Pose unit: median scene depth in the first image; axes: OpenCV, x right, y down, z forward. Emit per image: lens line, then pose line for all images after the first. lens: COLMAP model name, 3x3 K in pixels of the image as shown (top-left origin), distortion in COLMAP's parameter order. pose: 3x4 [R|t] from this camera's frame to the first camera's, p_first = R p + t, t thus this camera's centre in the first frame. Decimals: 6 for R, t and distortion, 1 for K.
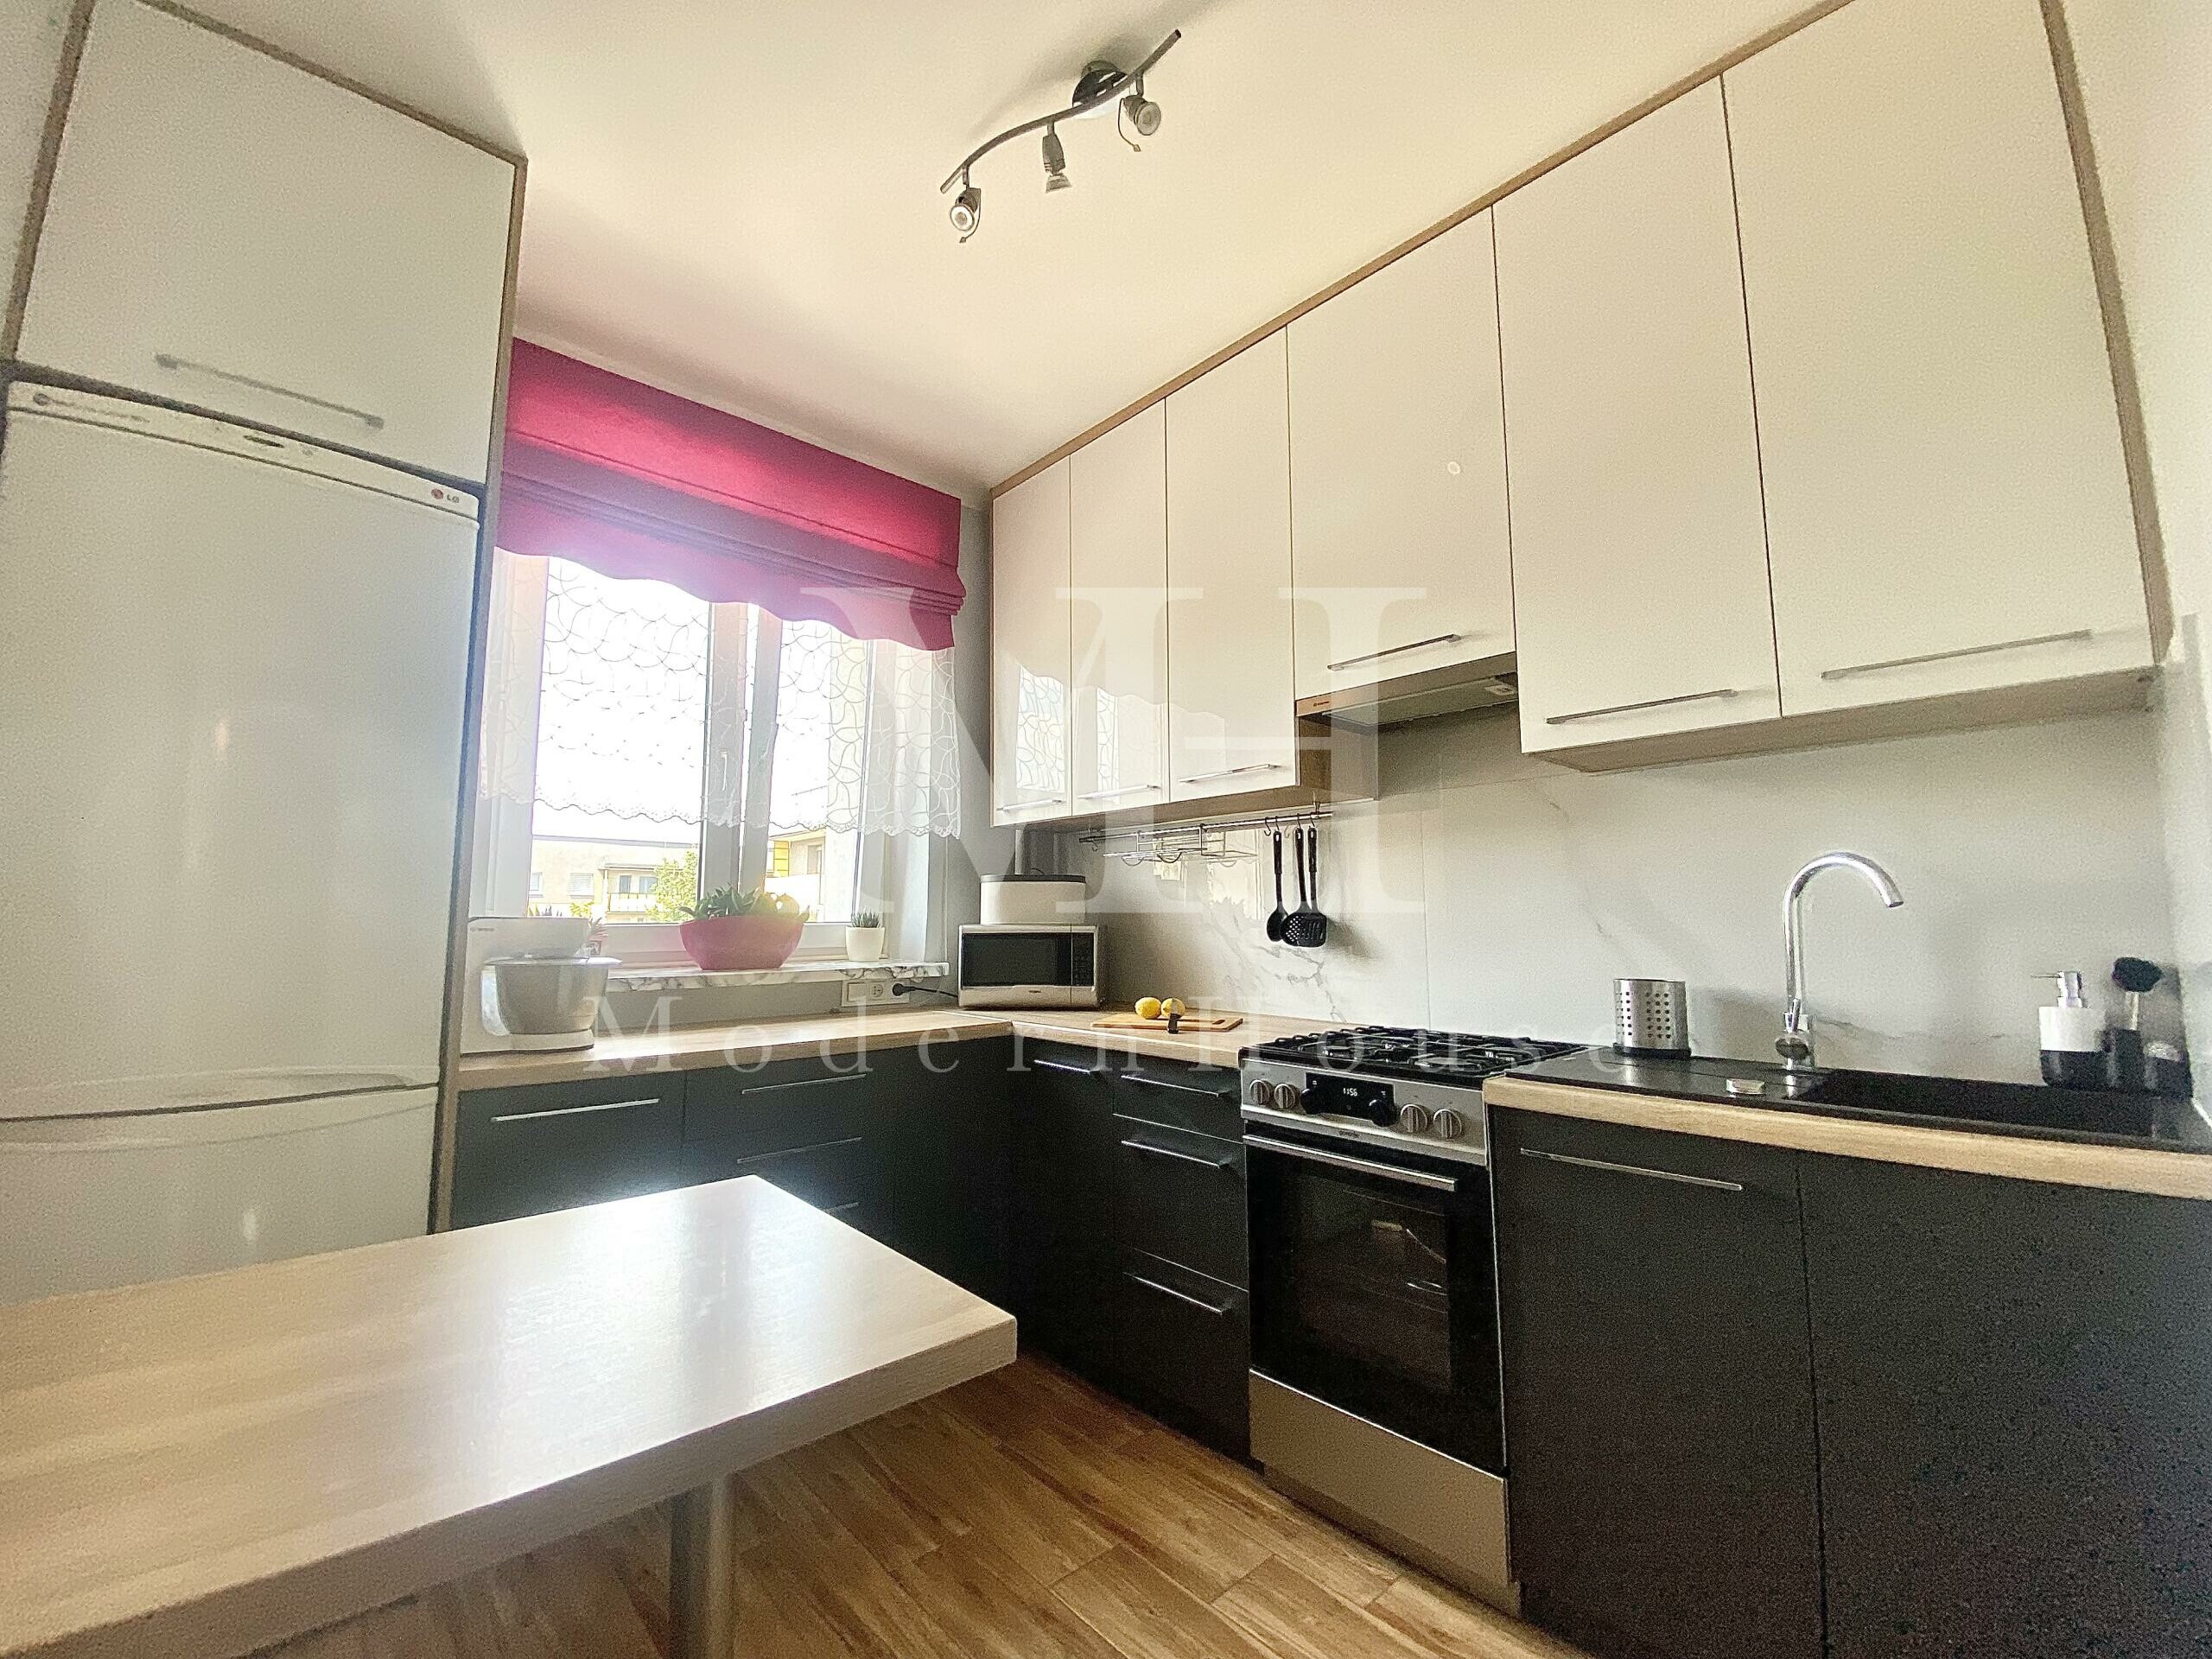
lens RADIAL K [[907.2, 0, 1095.7], [0, 907.2, 831.2], [0, 0, 1]] dist [-0.003820, -0.000887]
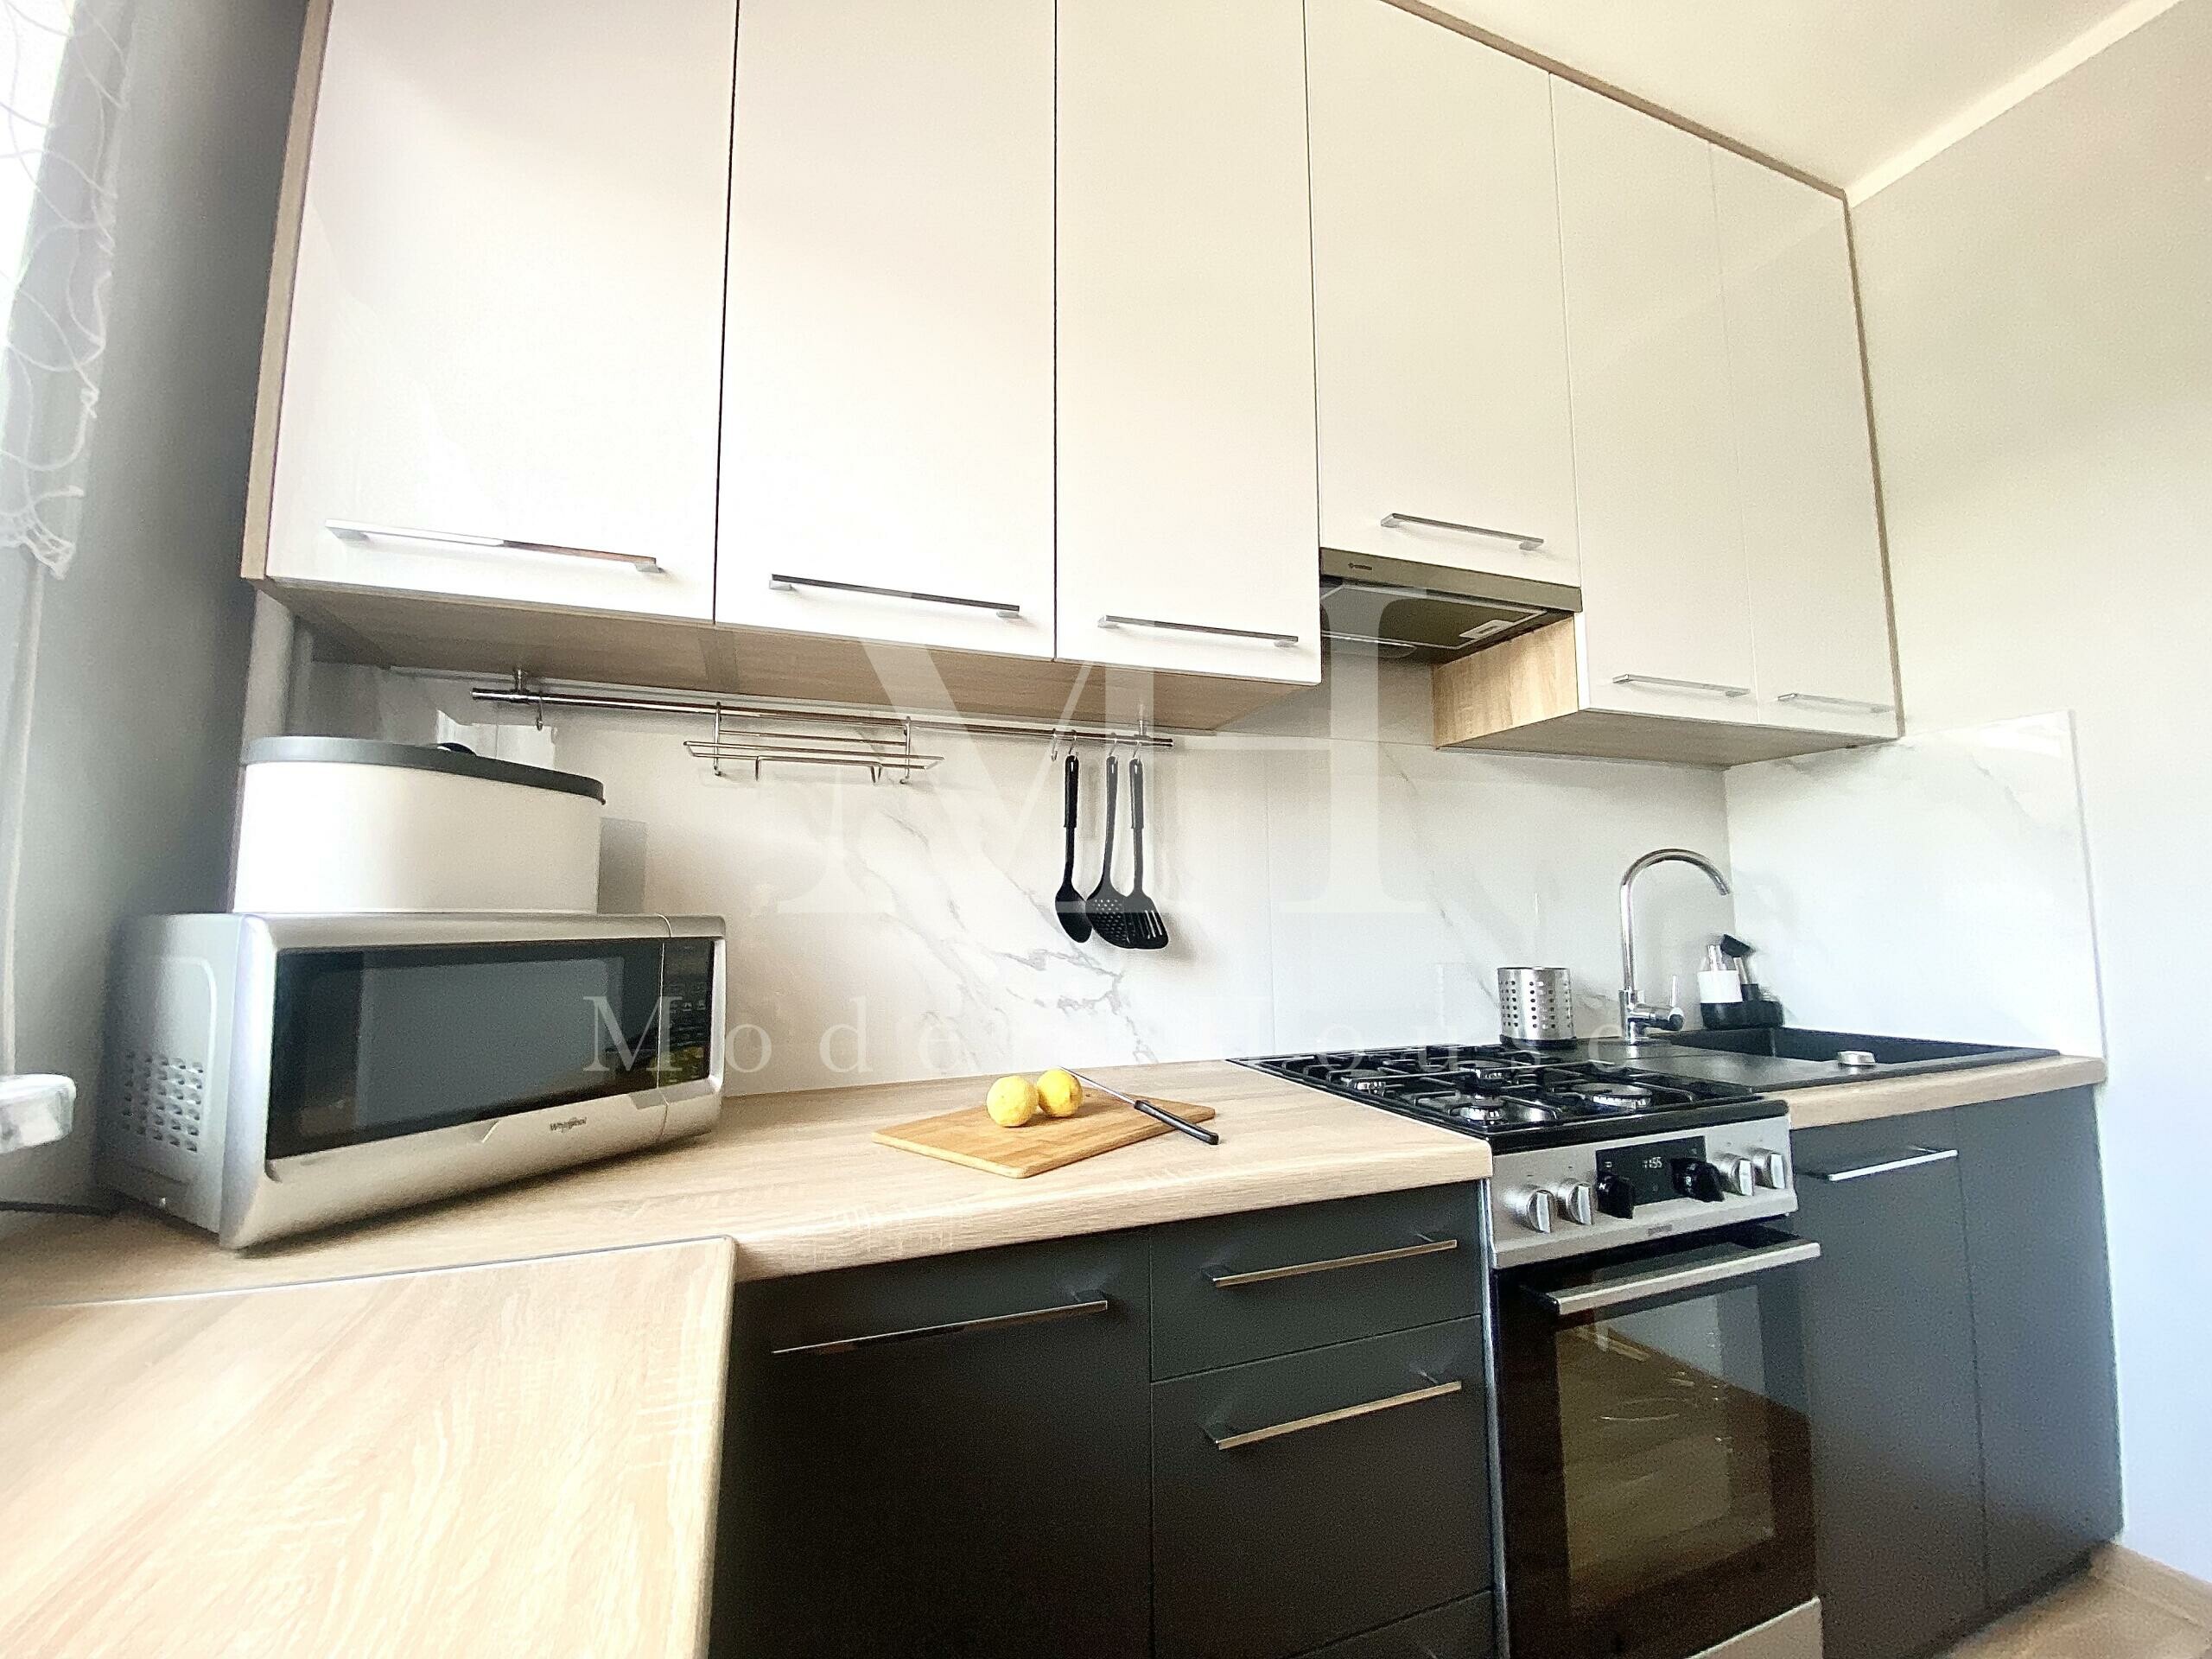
lens RADIAL K [[907.2, 0, 1105.8], [0, 907.2, 819.9], [0, 0, 1]] dist [-0.003820, -0.000887]
pose [[0.363049, 0.092667, 0.927151, -0.355482], [-0.093374, 0.993652, -0.062751, 0.080931], [-0.927080, -0.063791, 0.369397, 0.800056]]
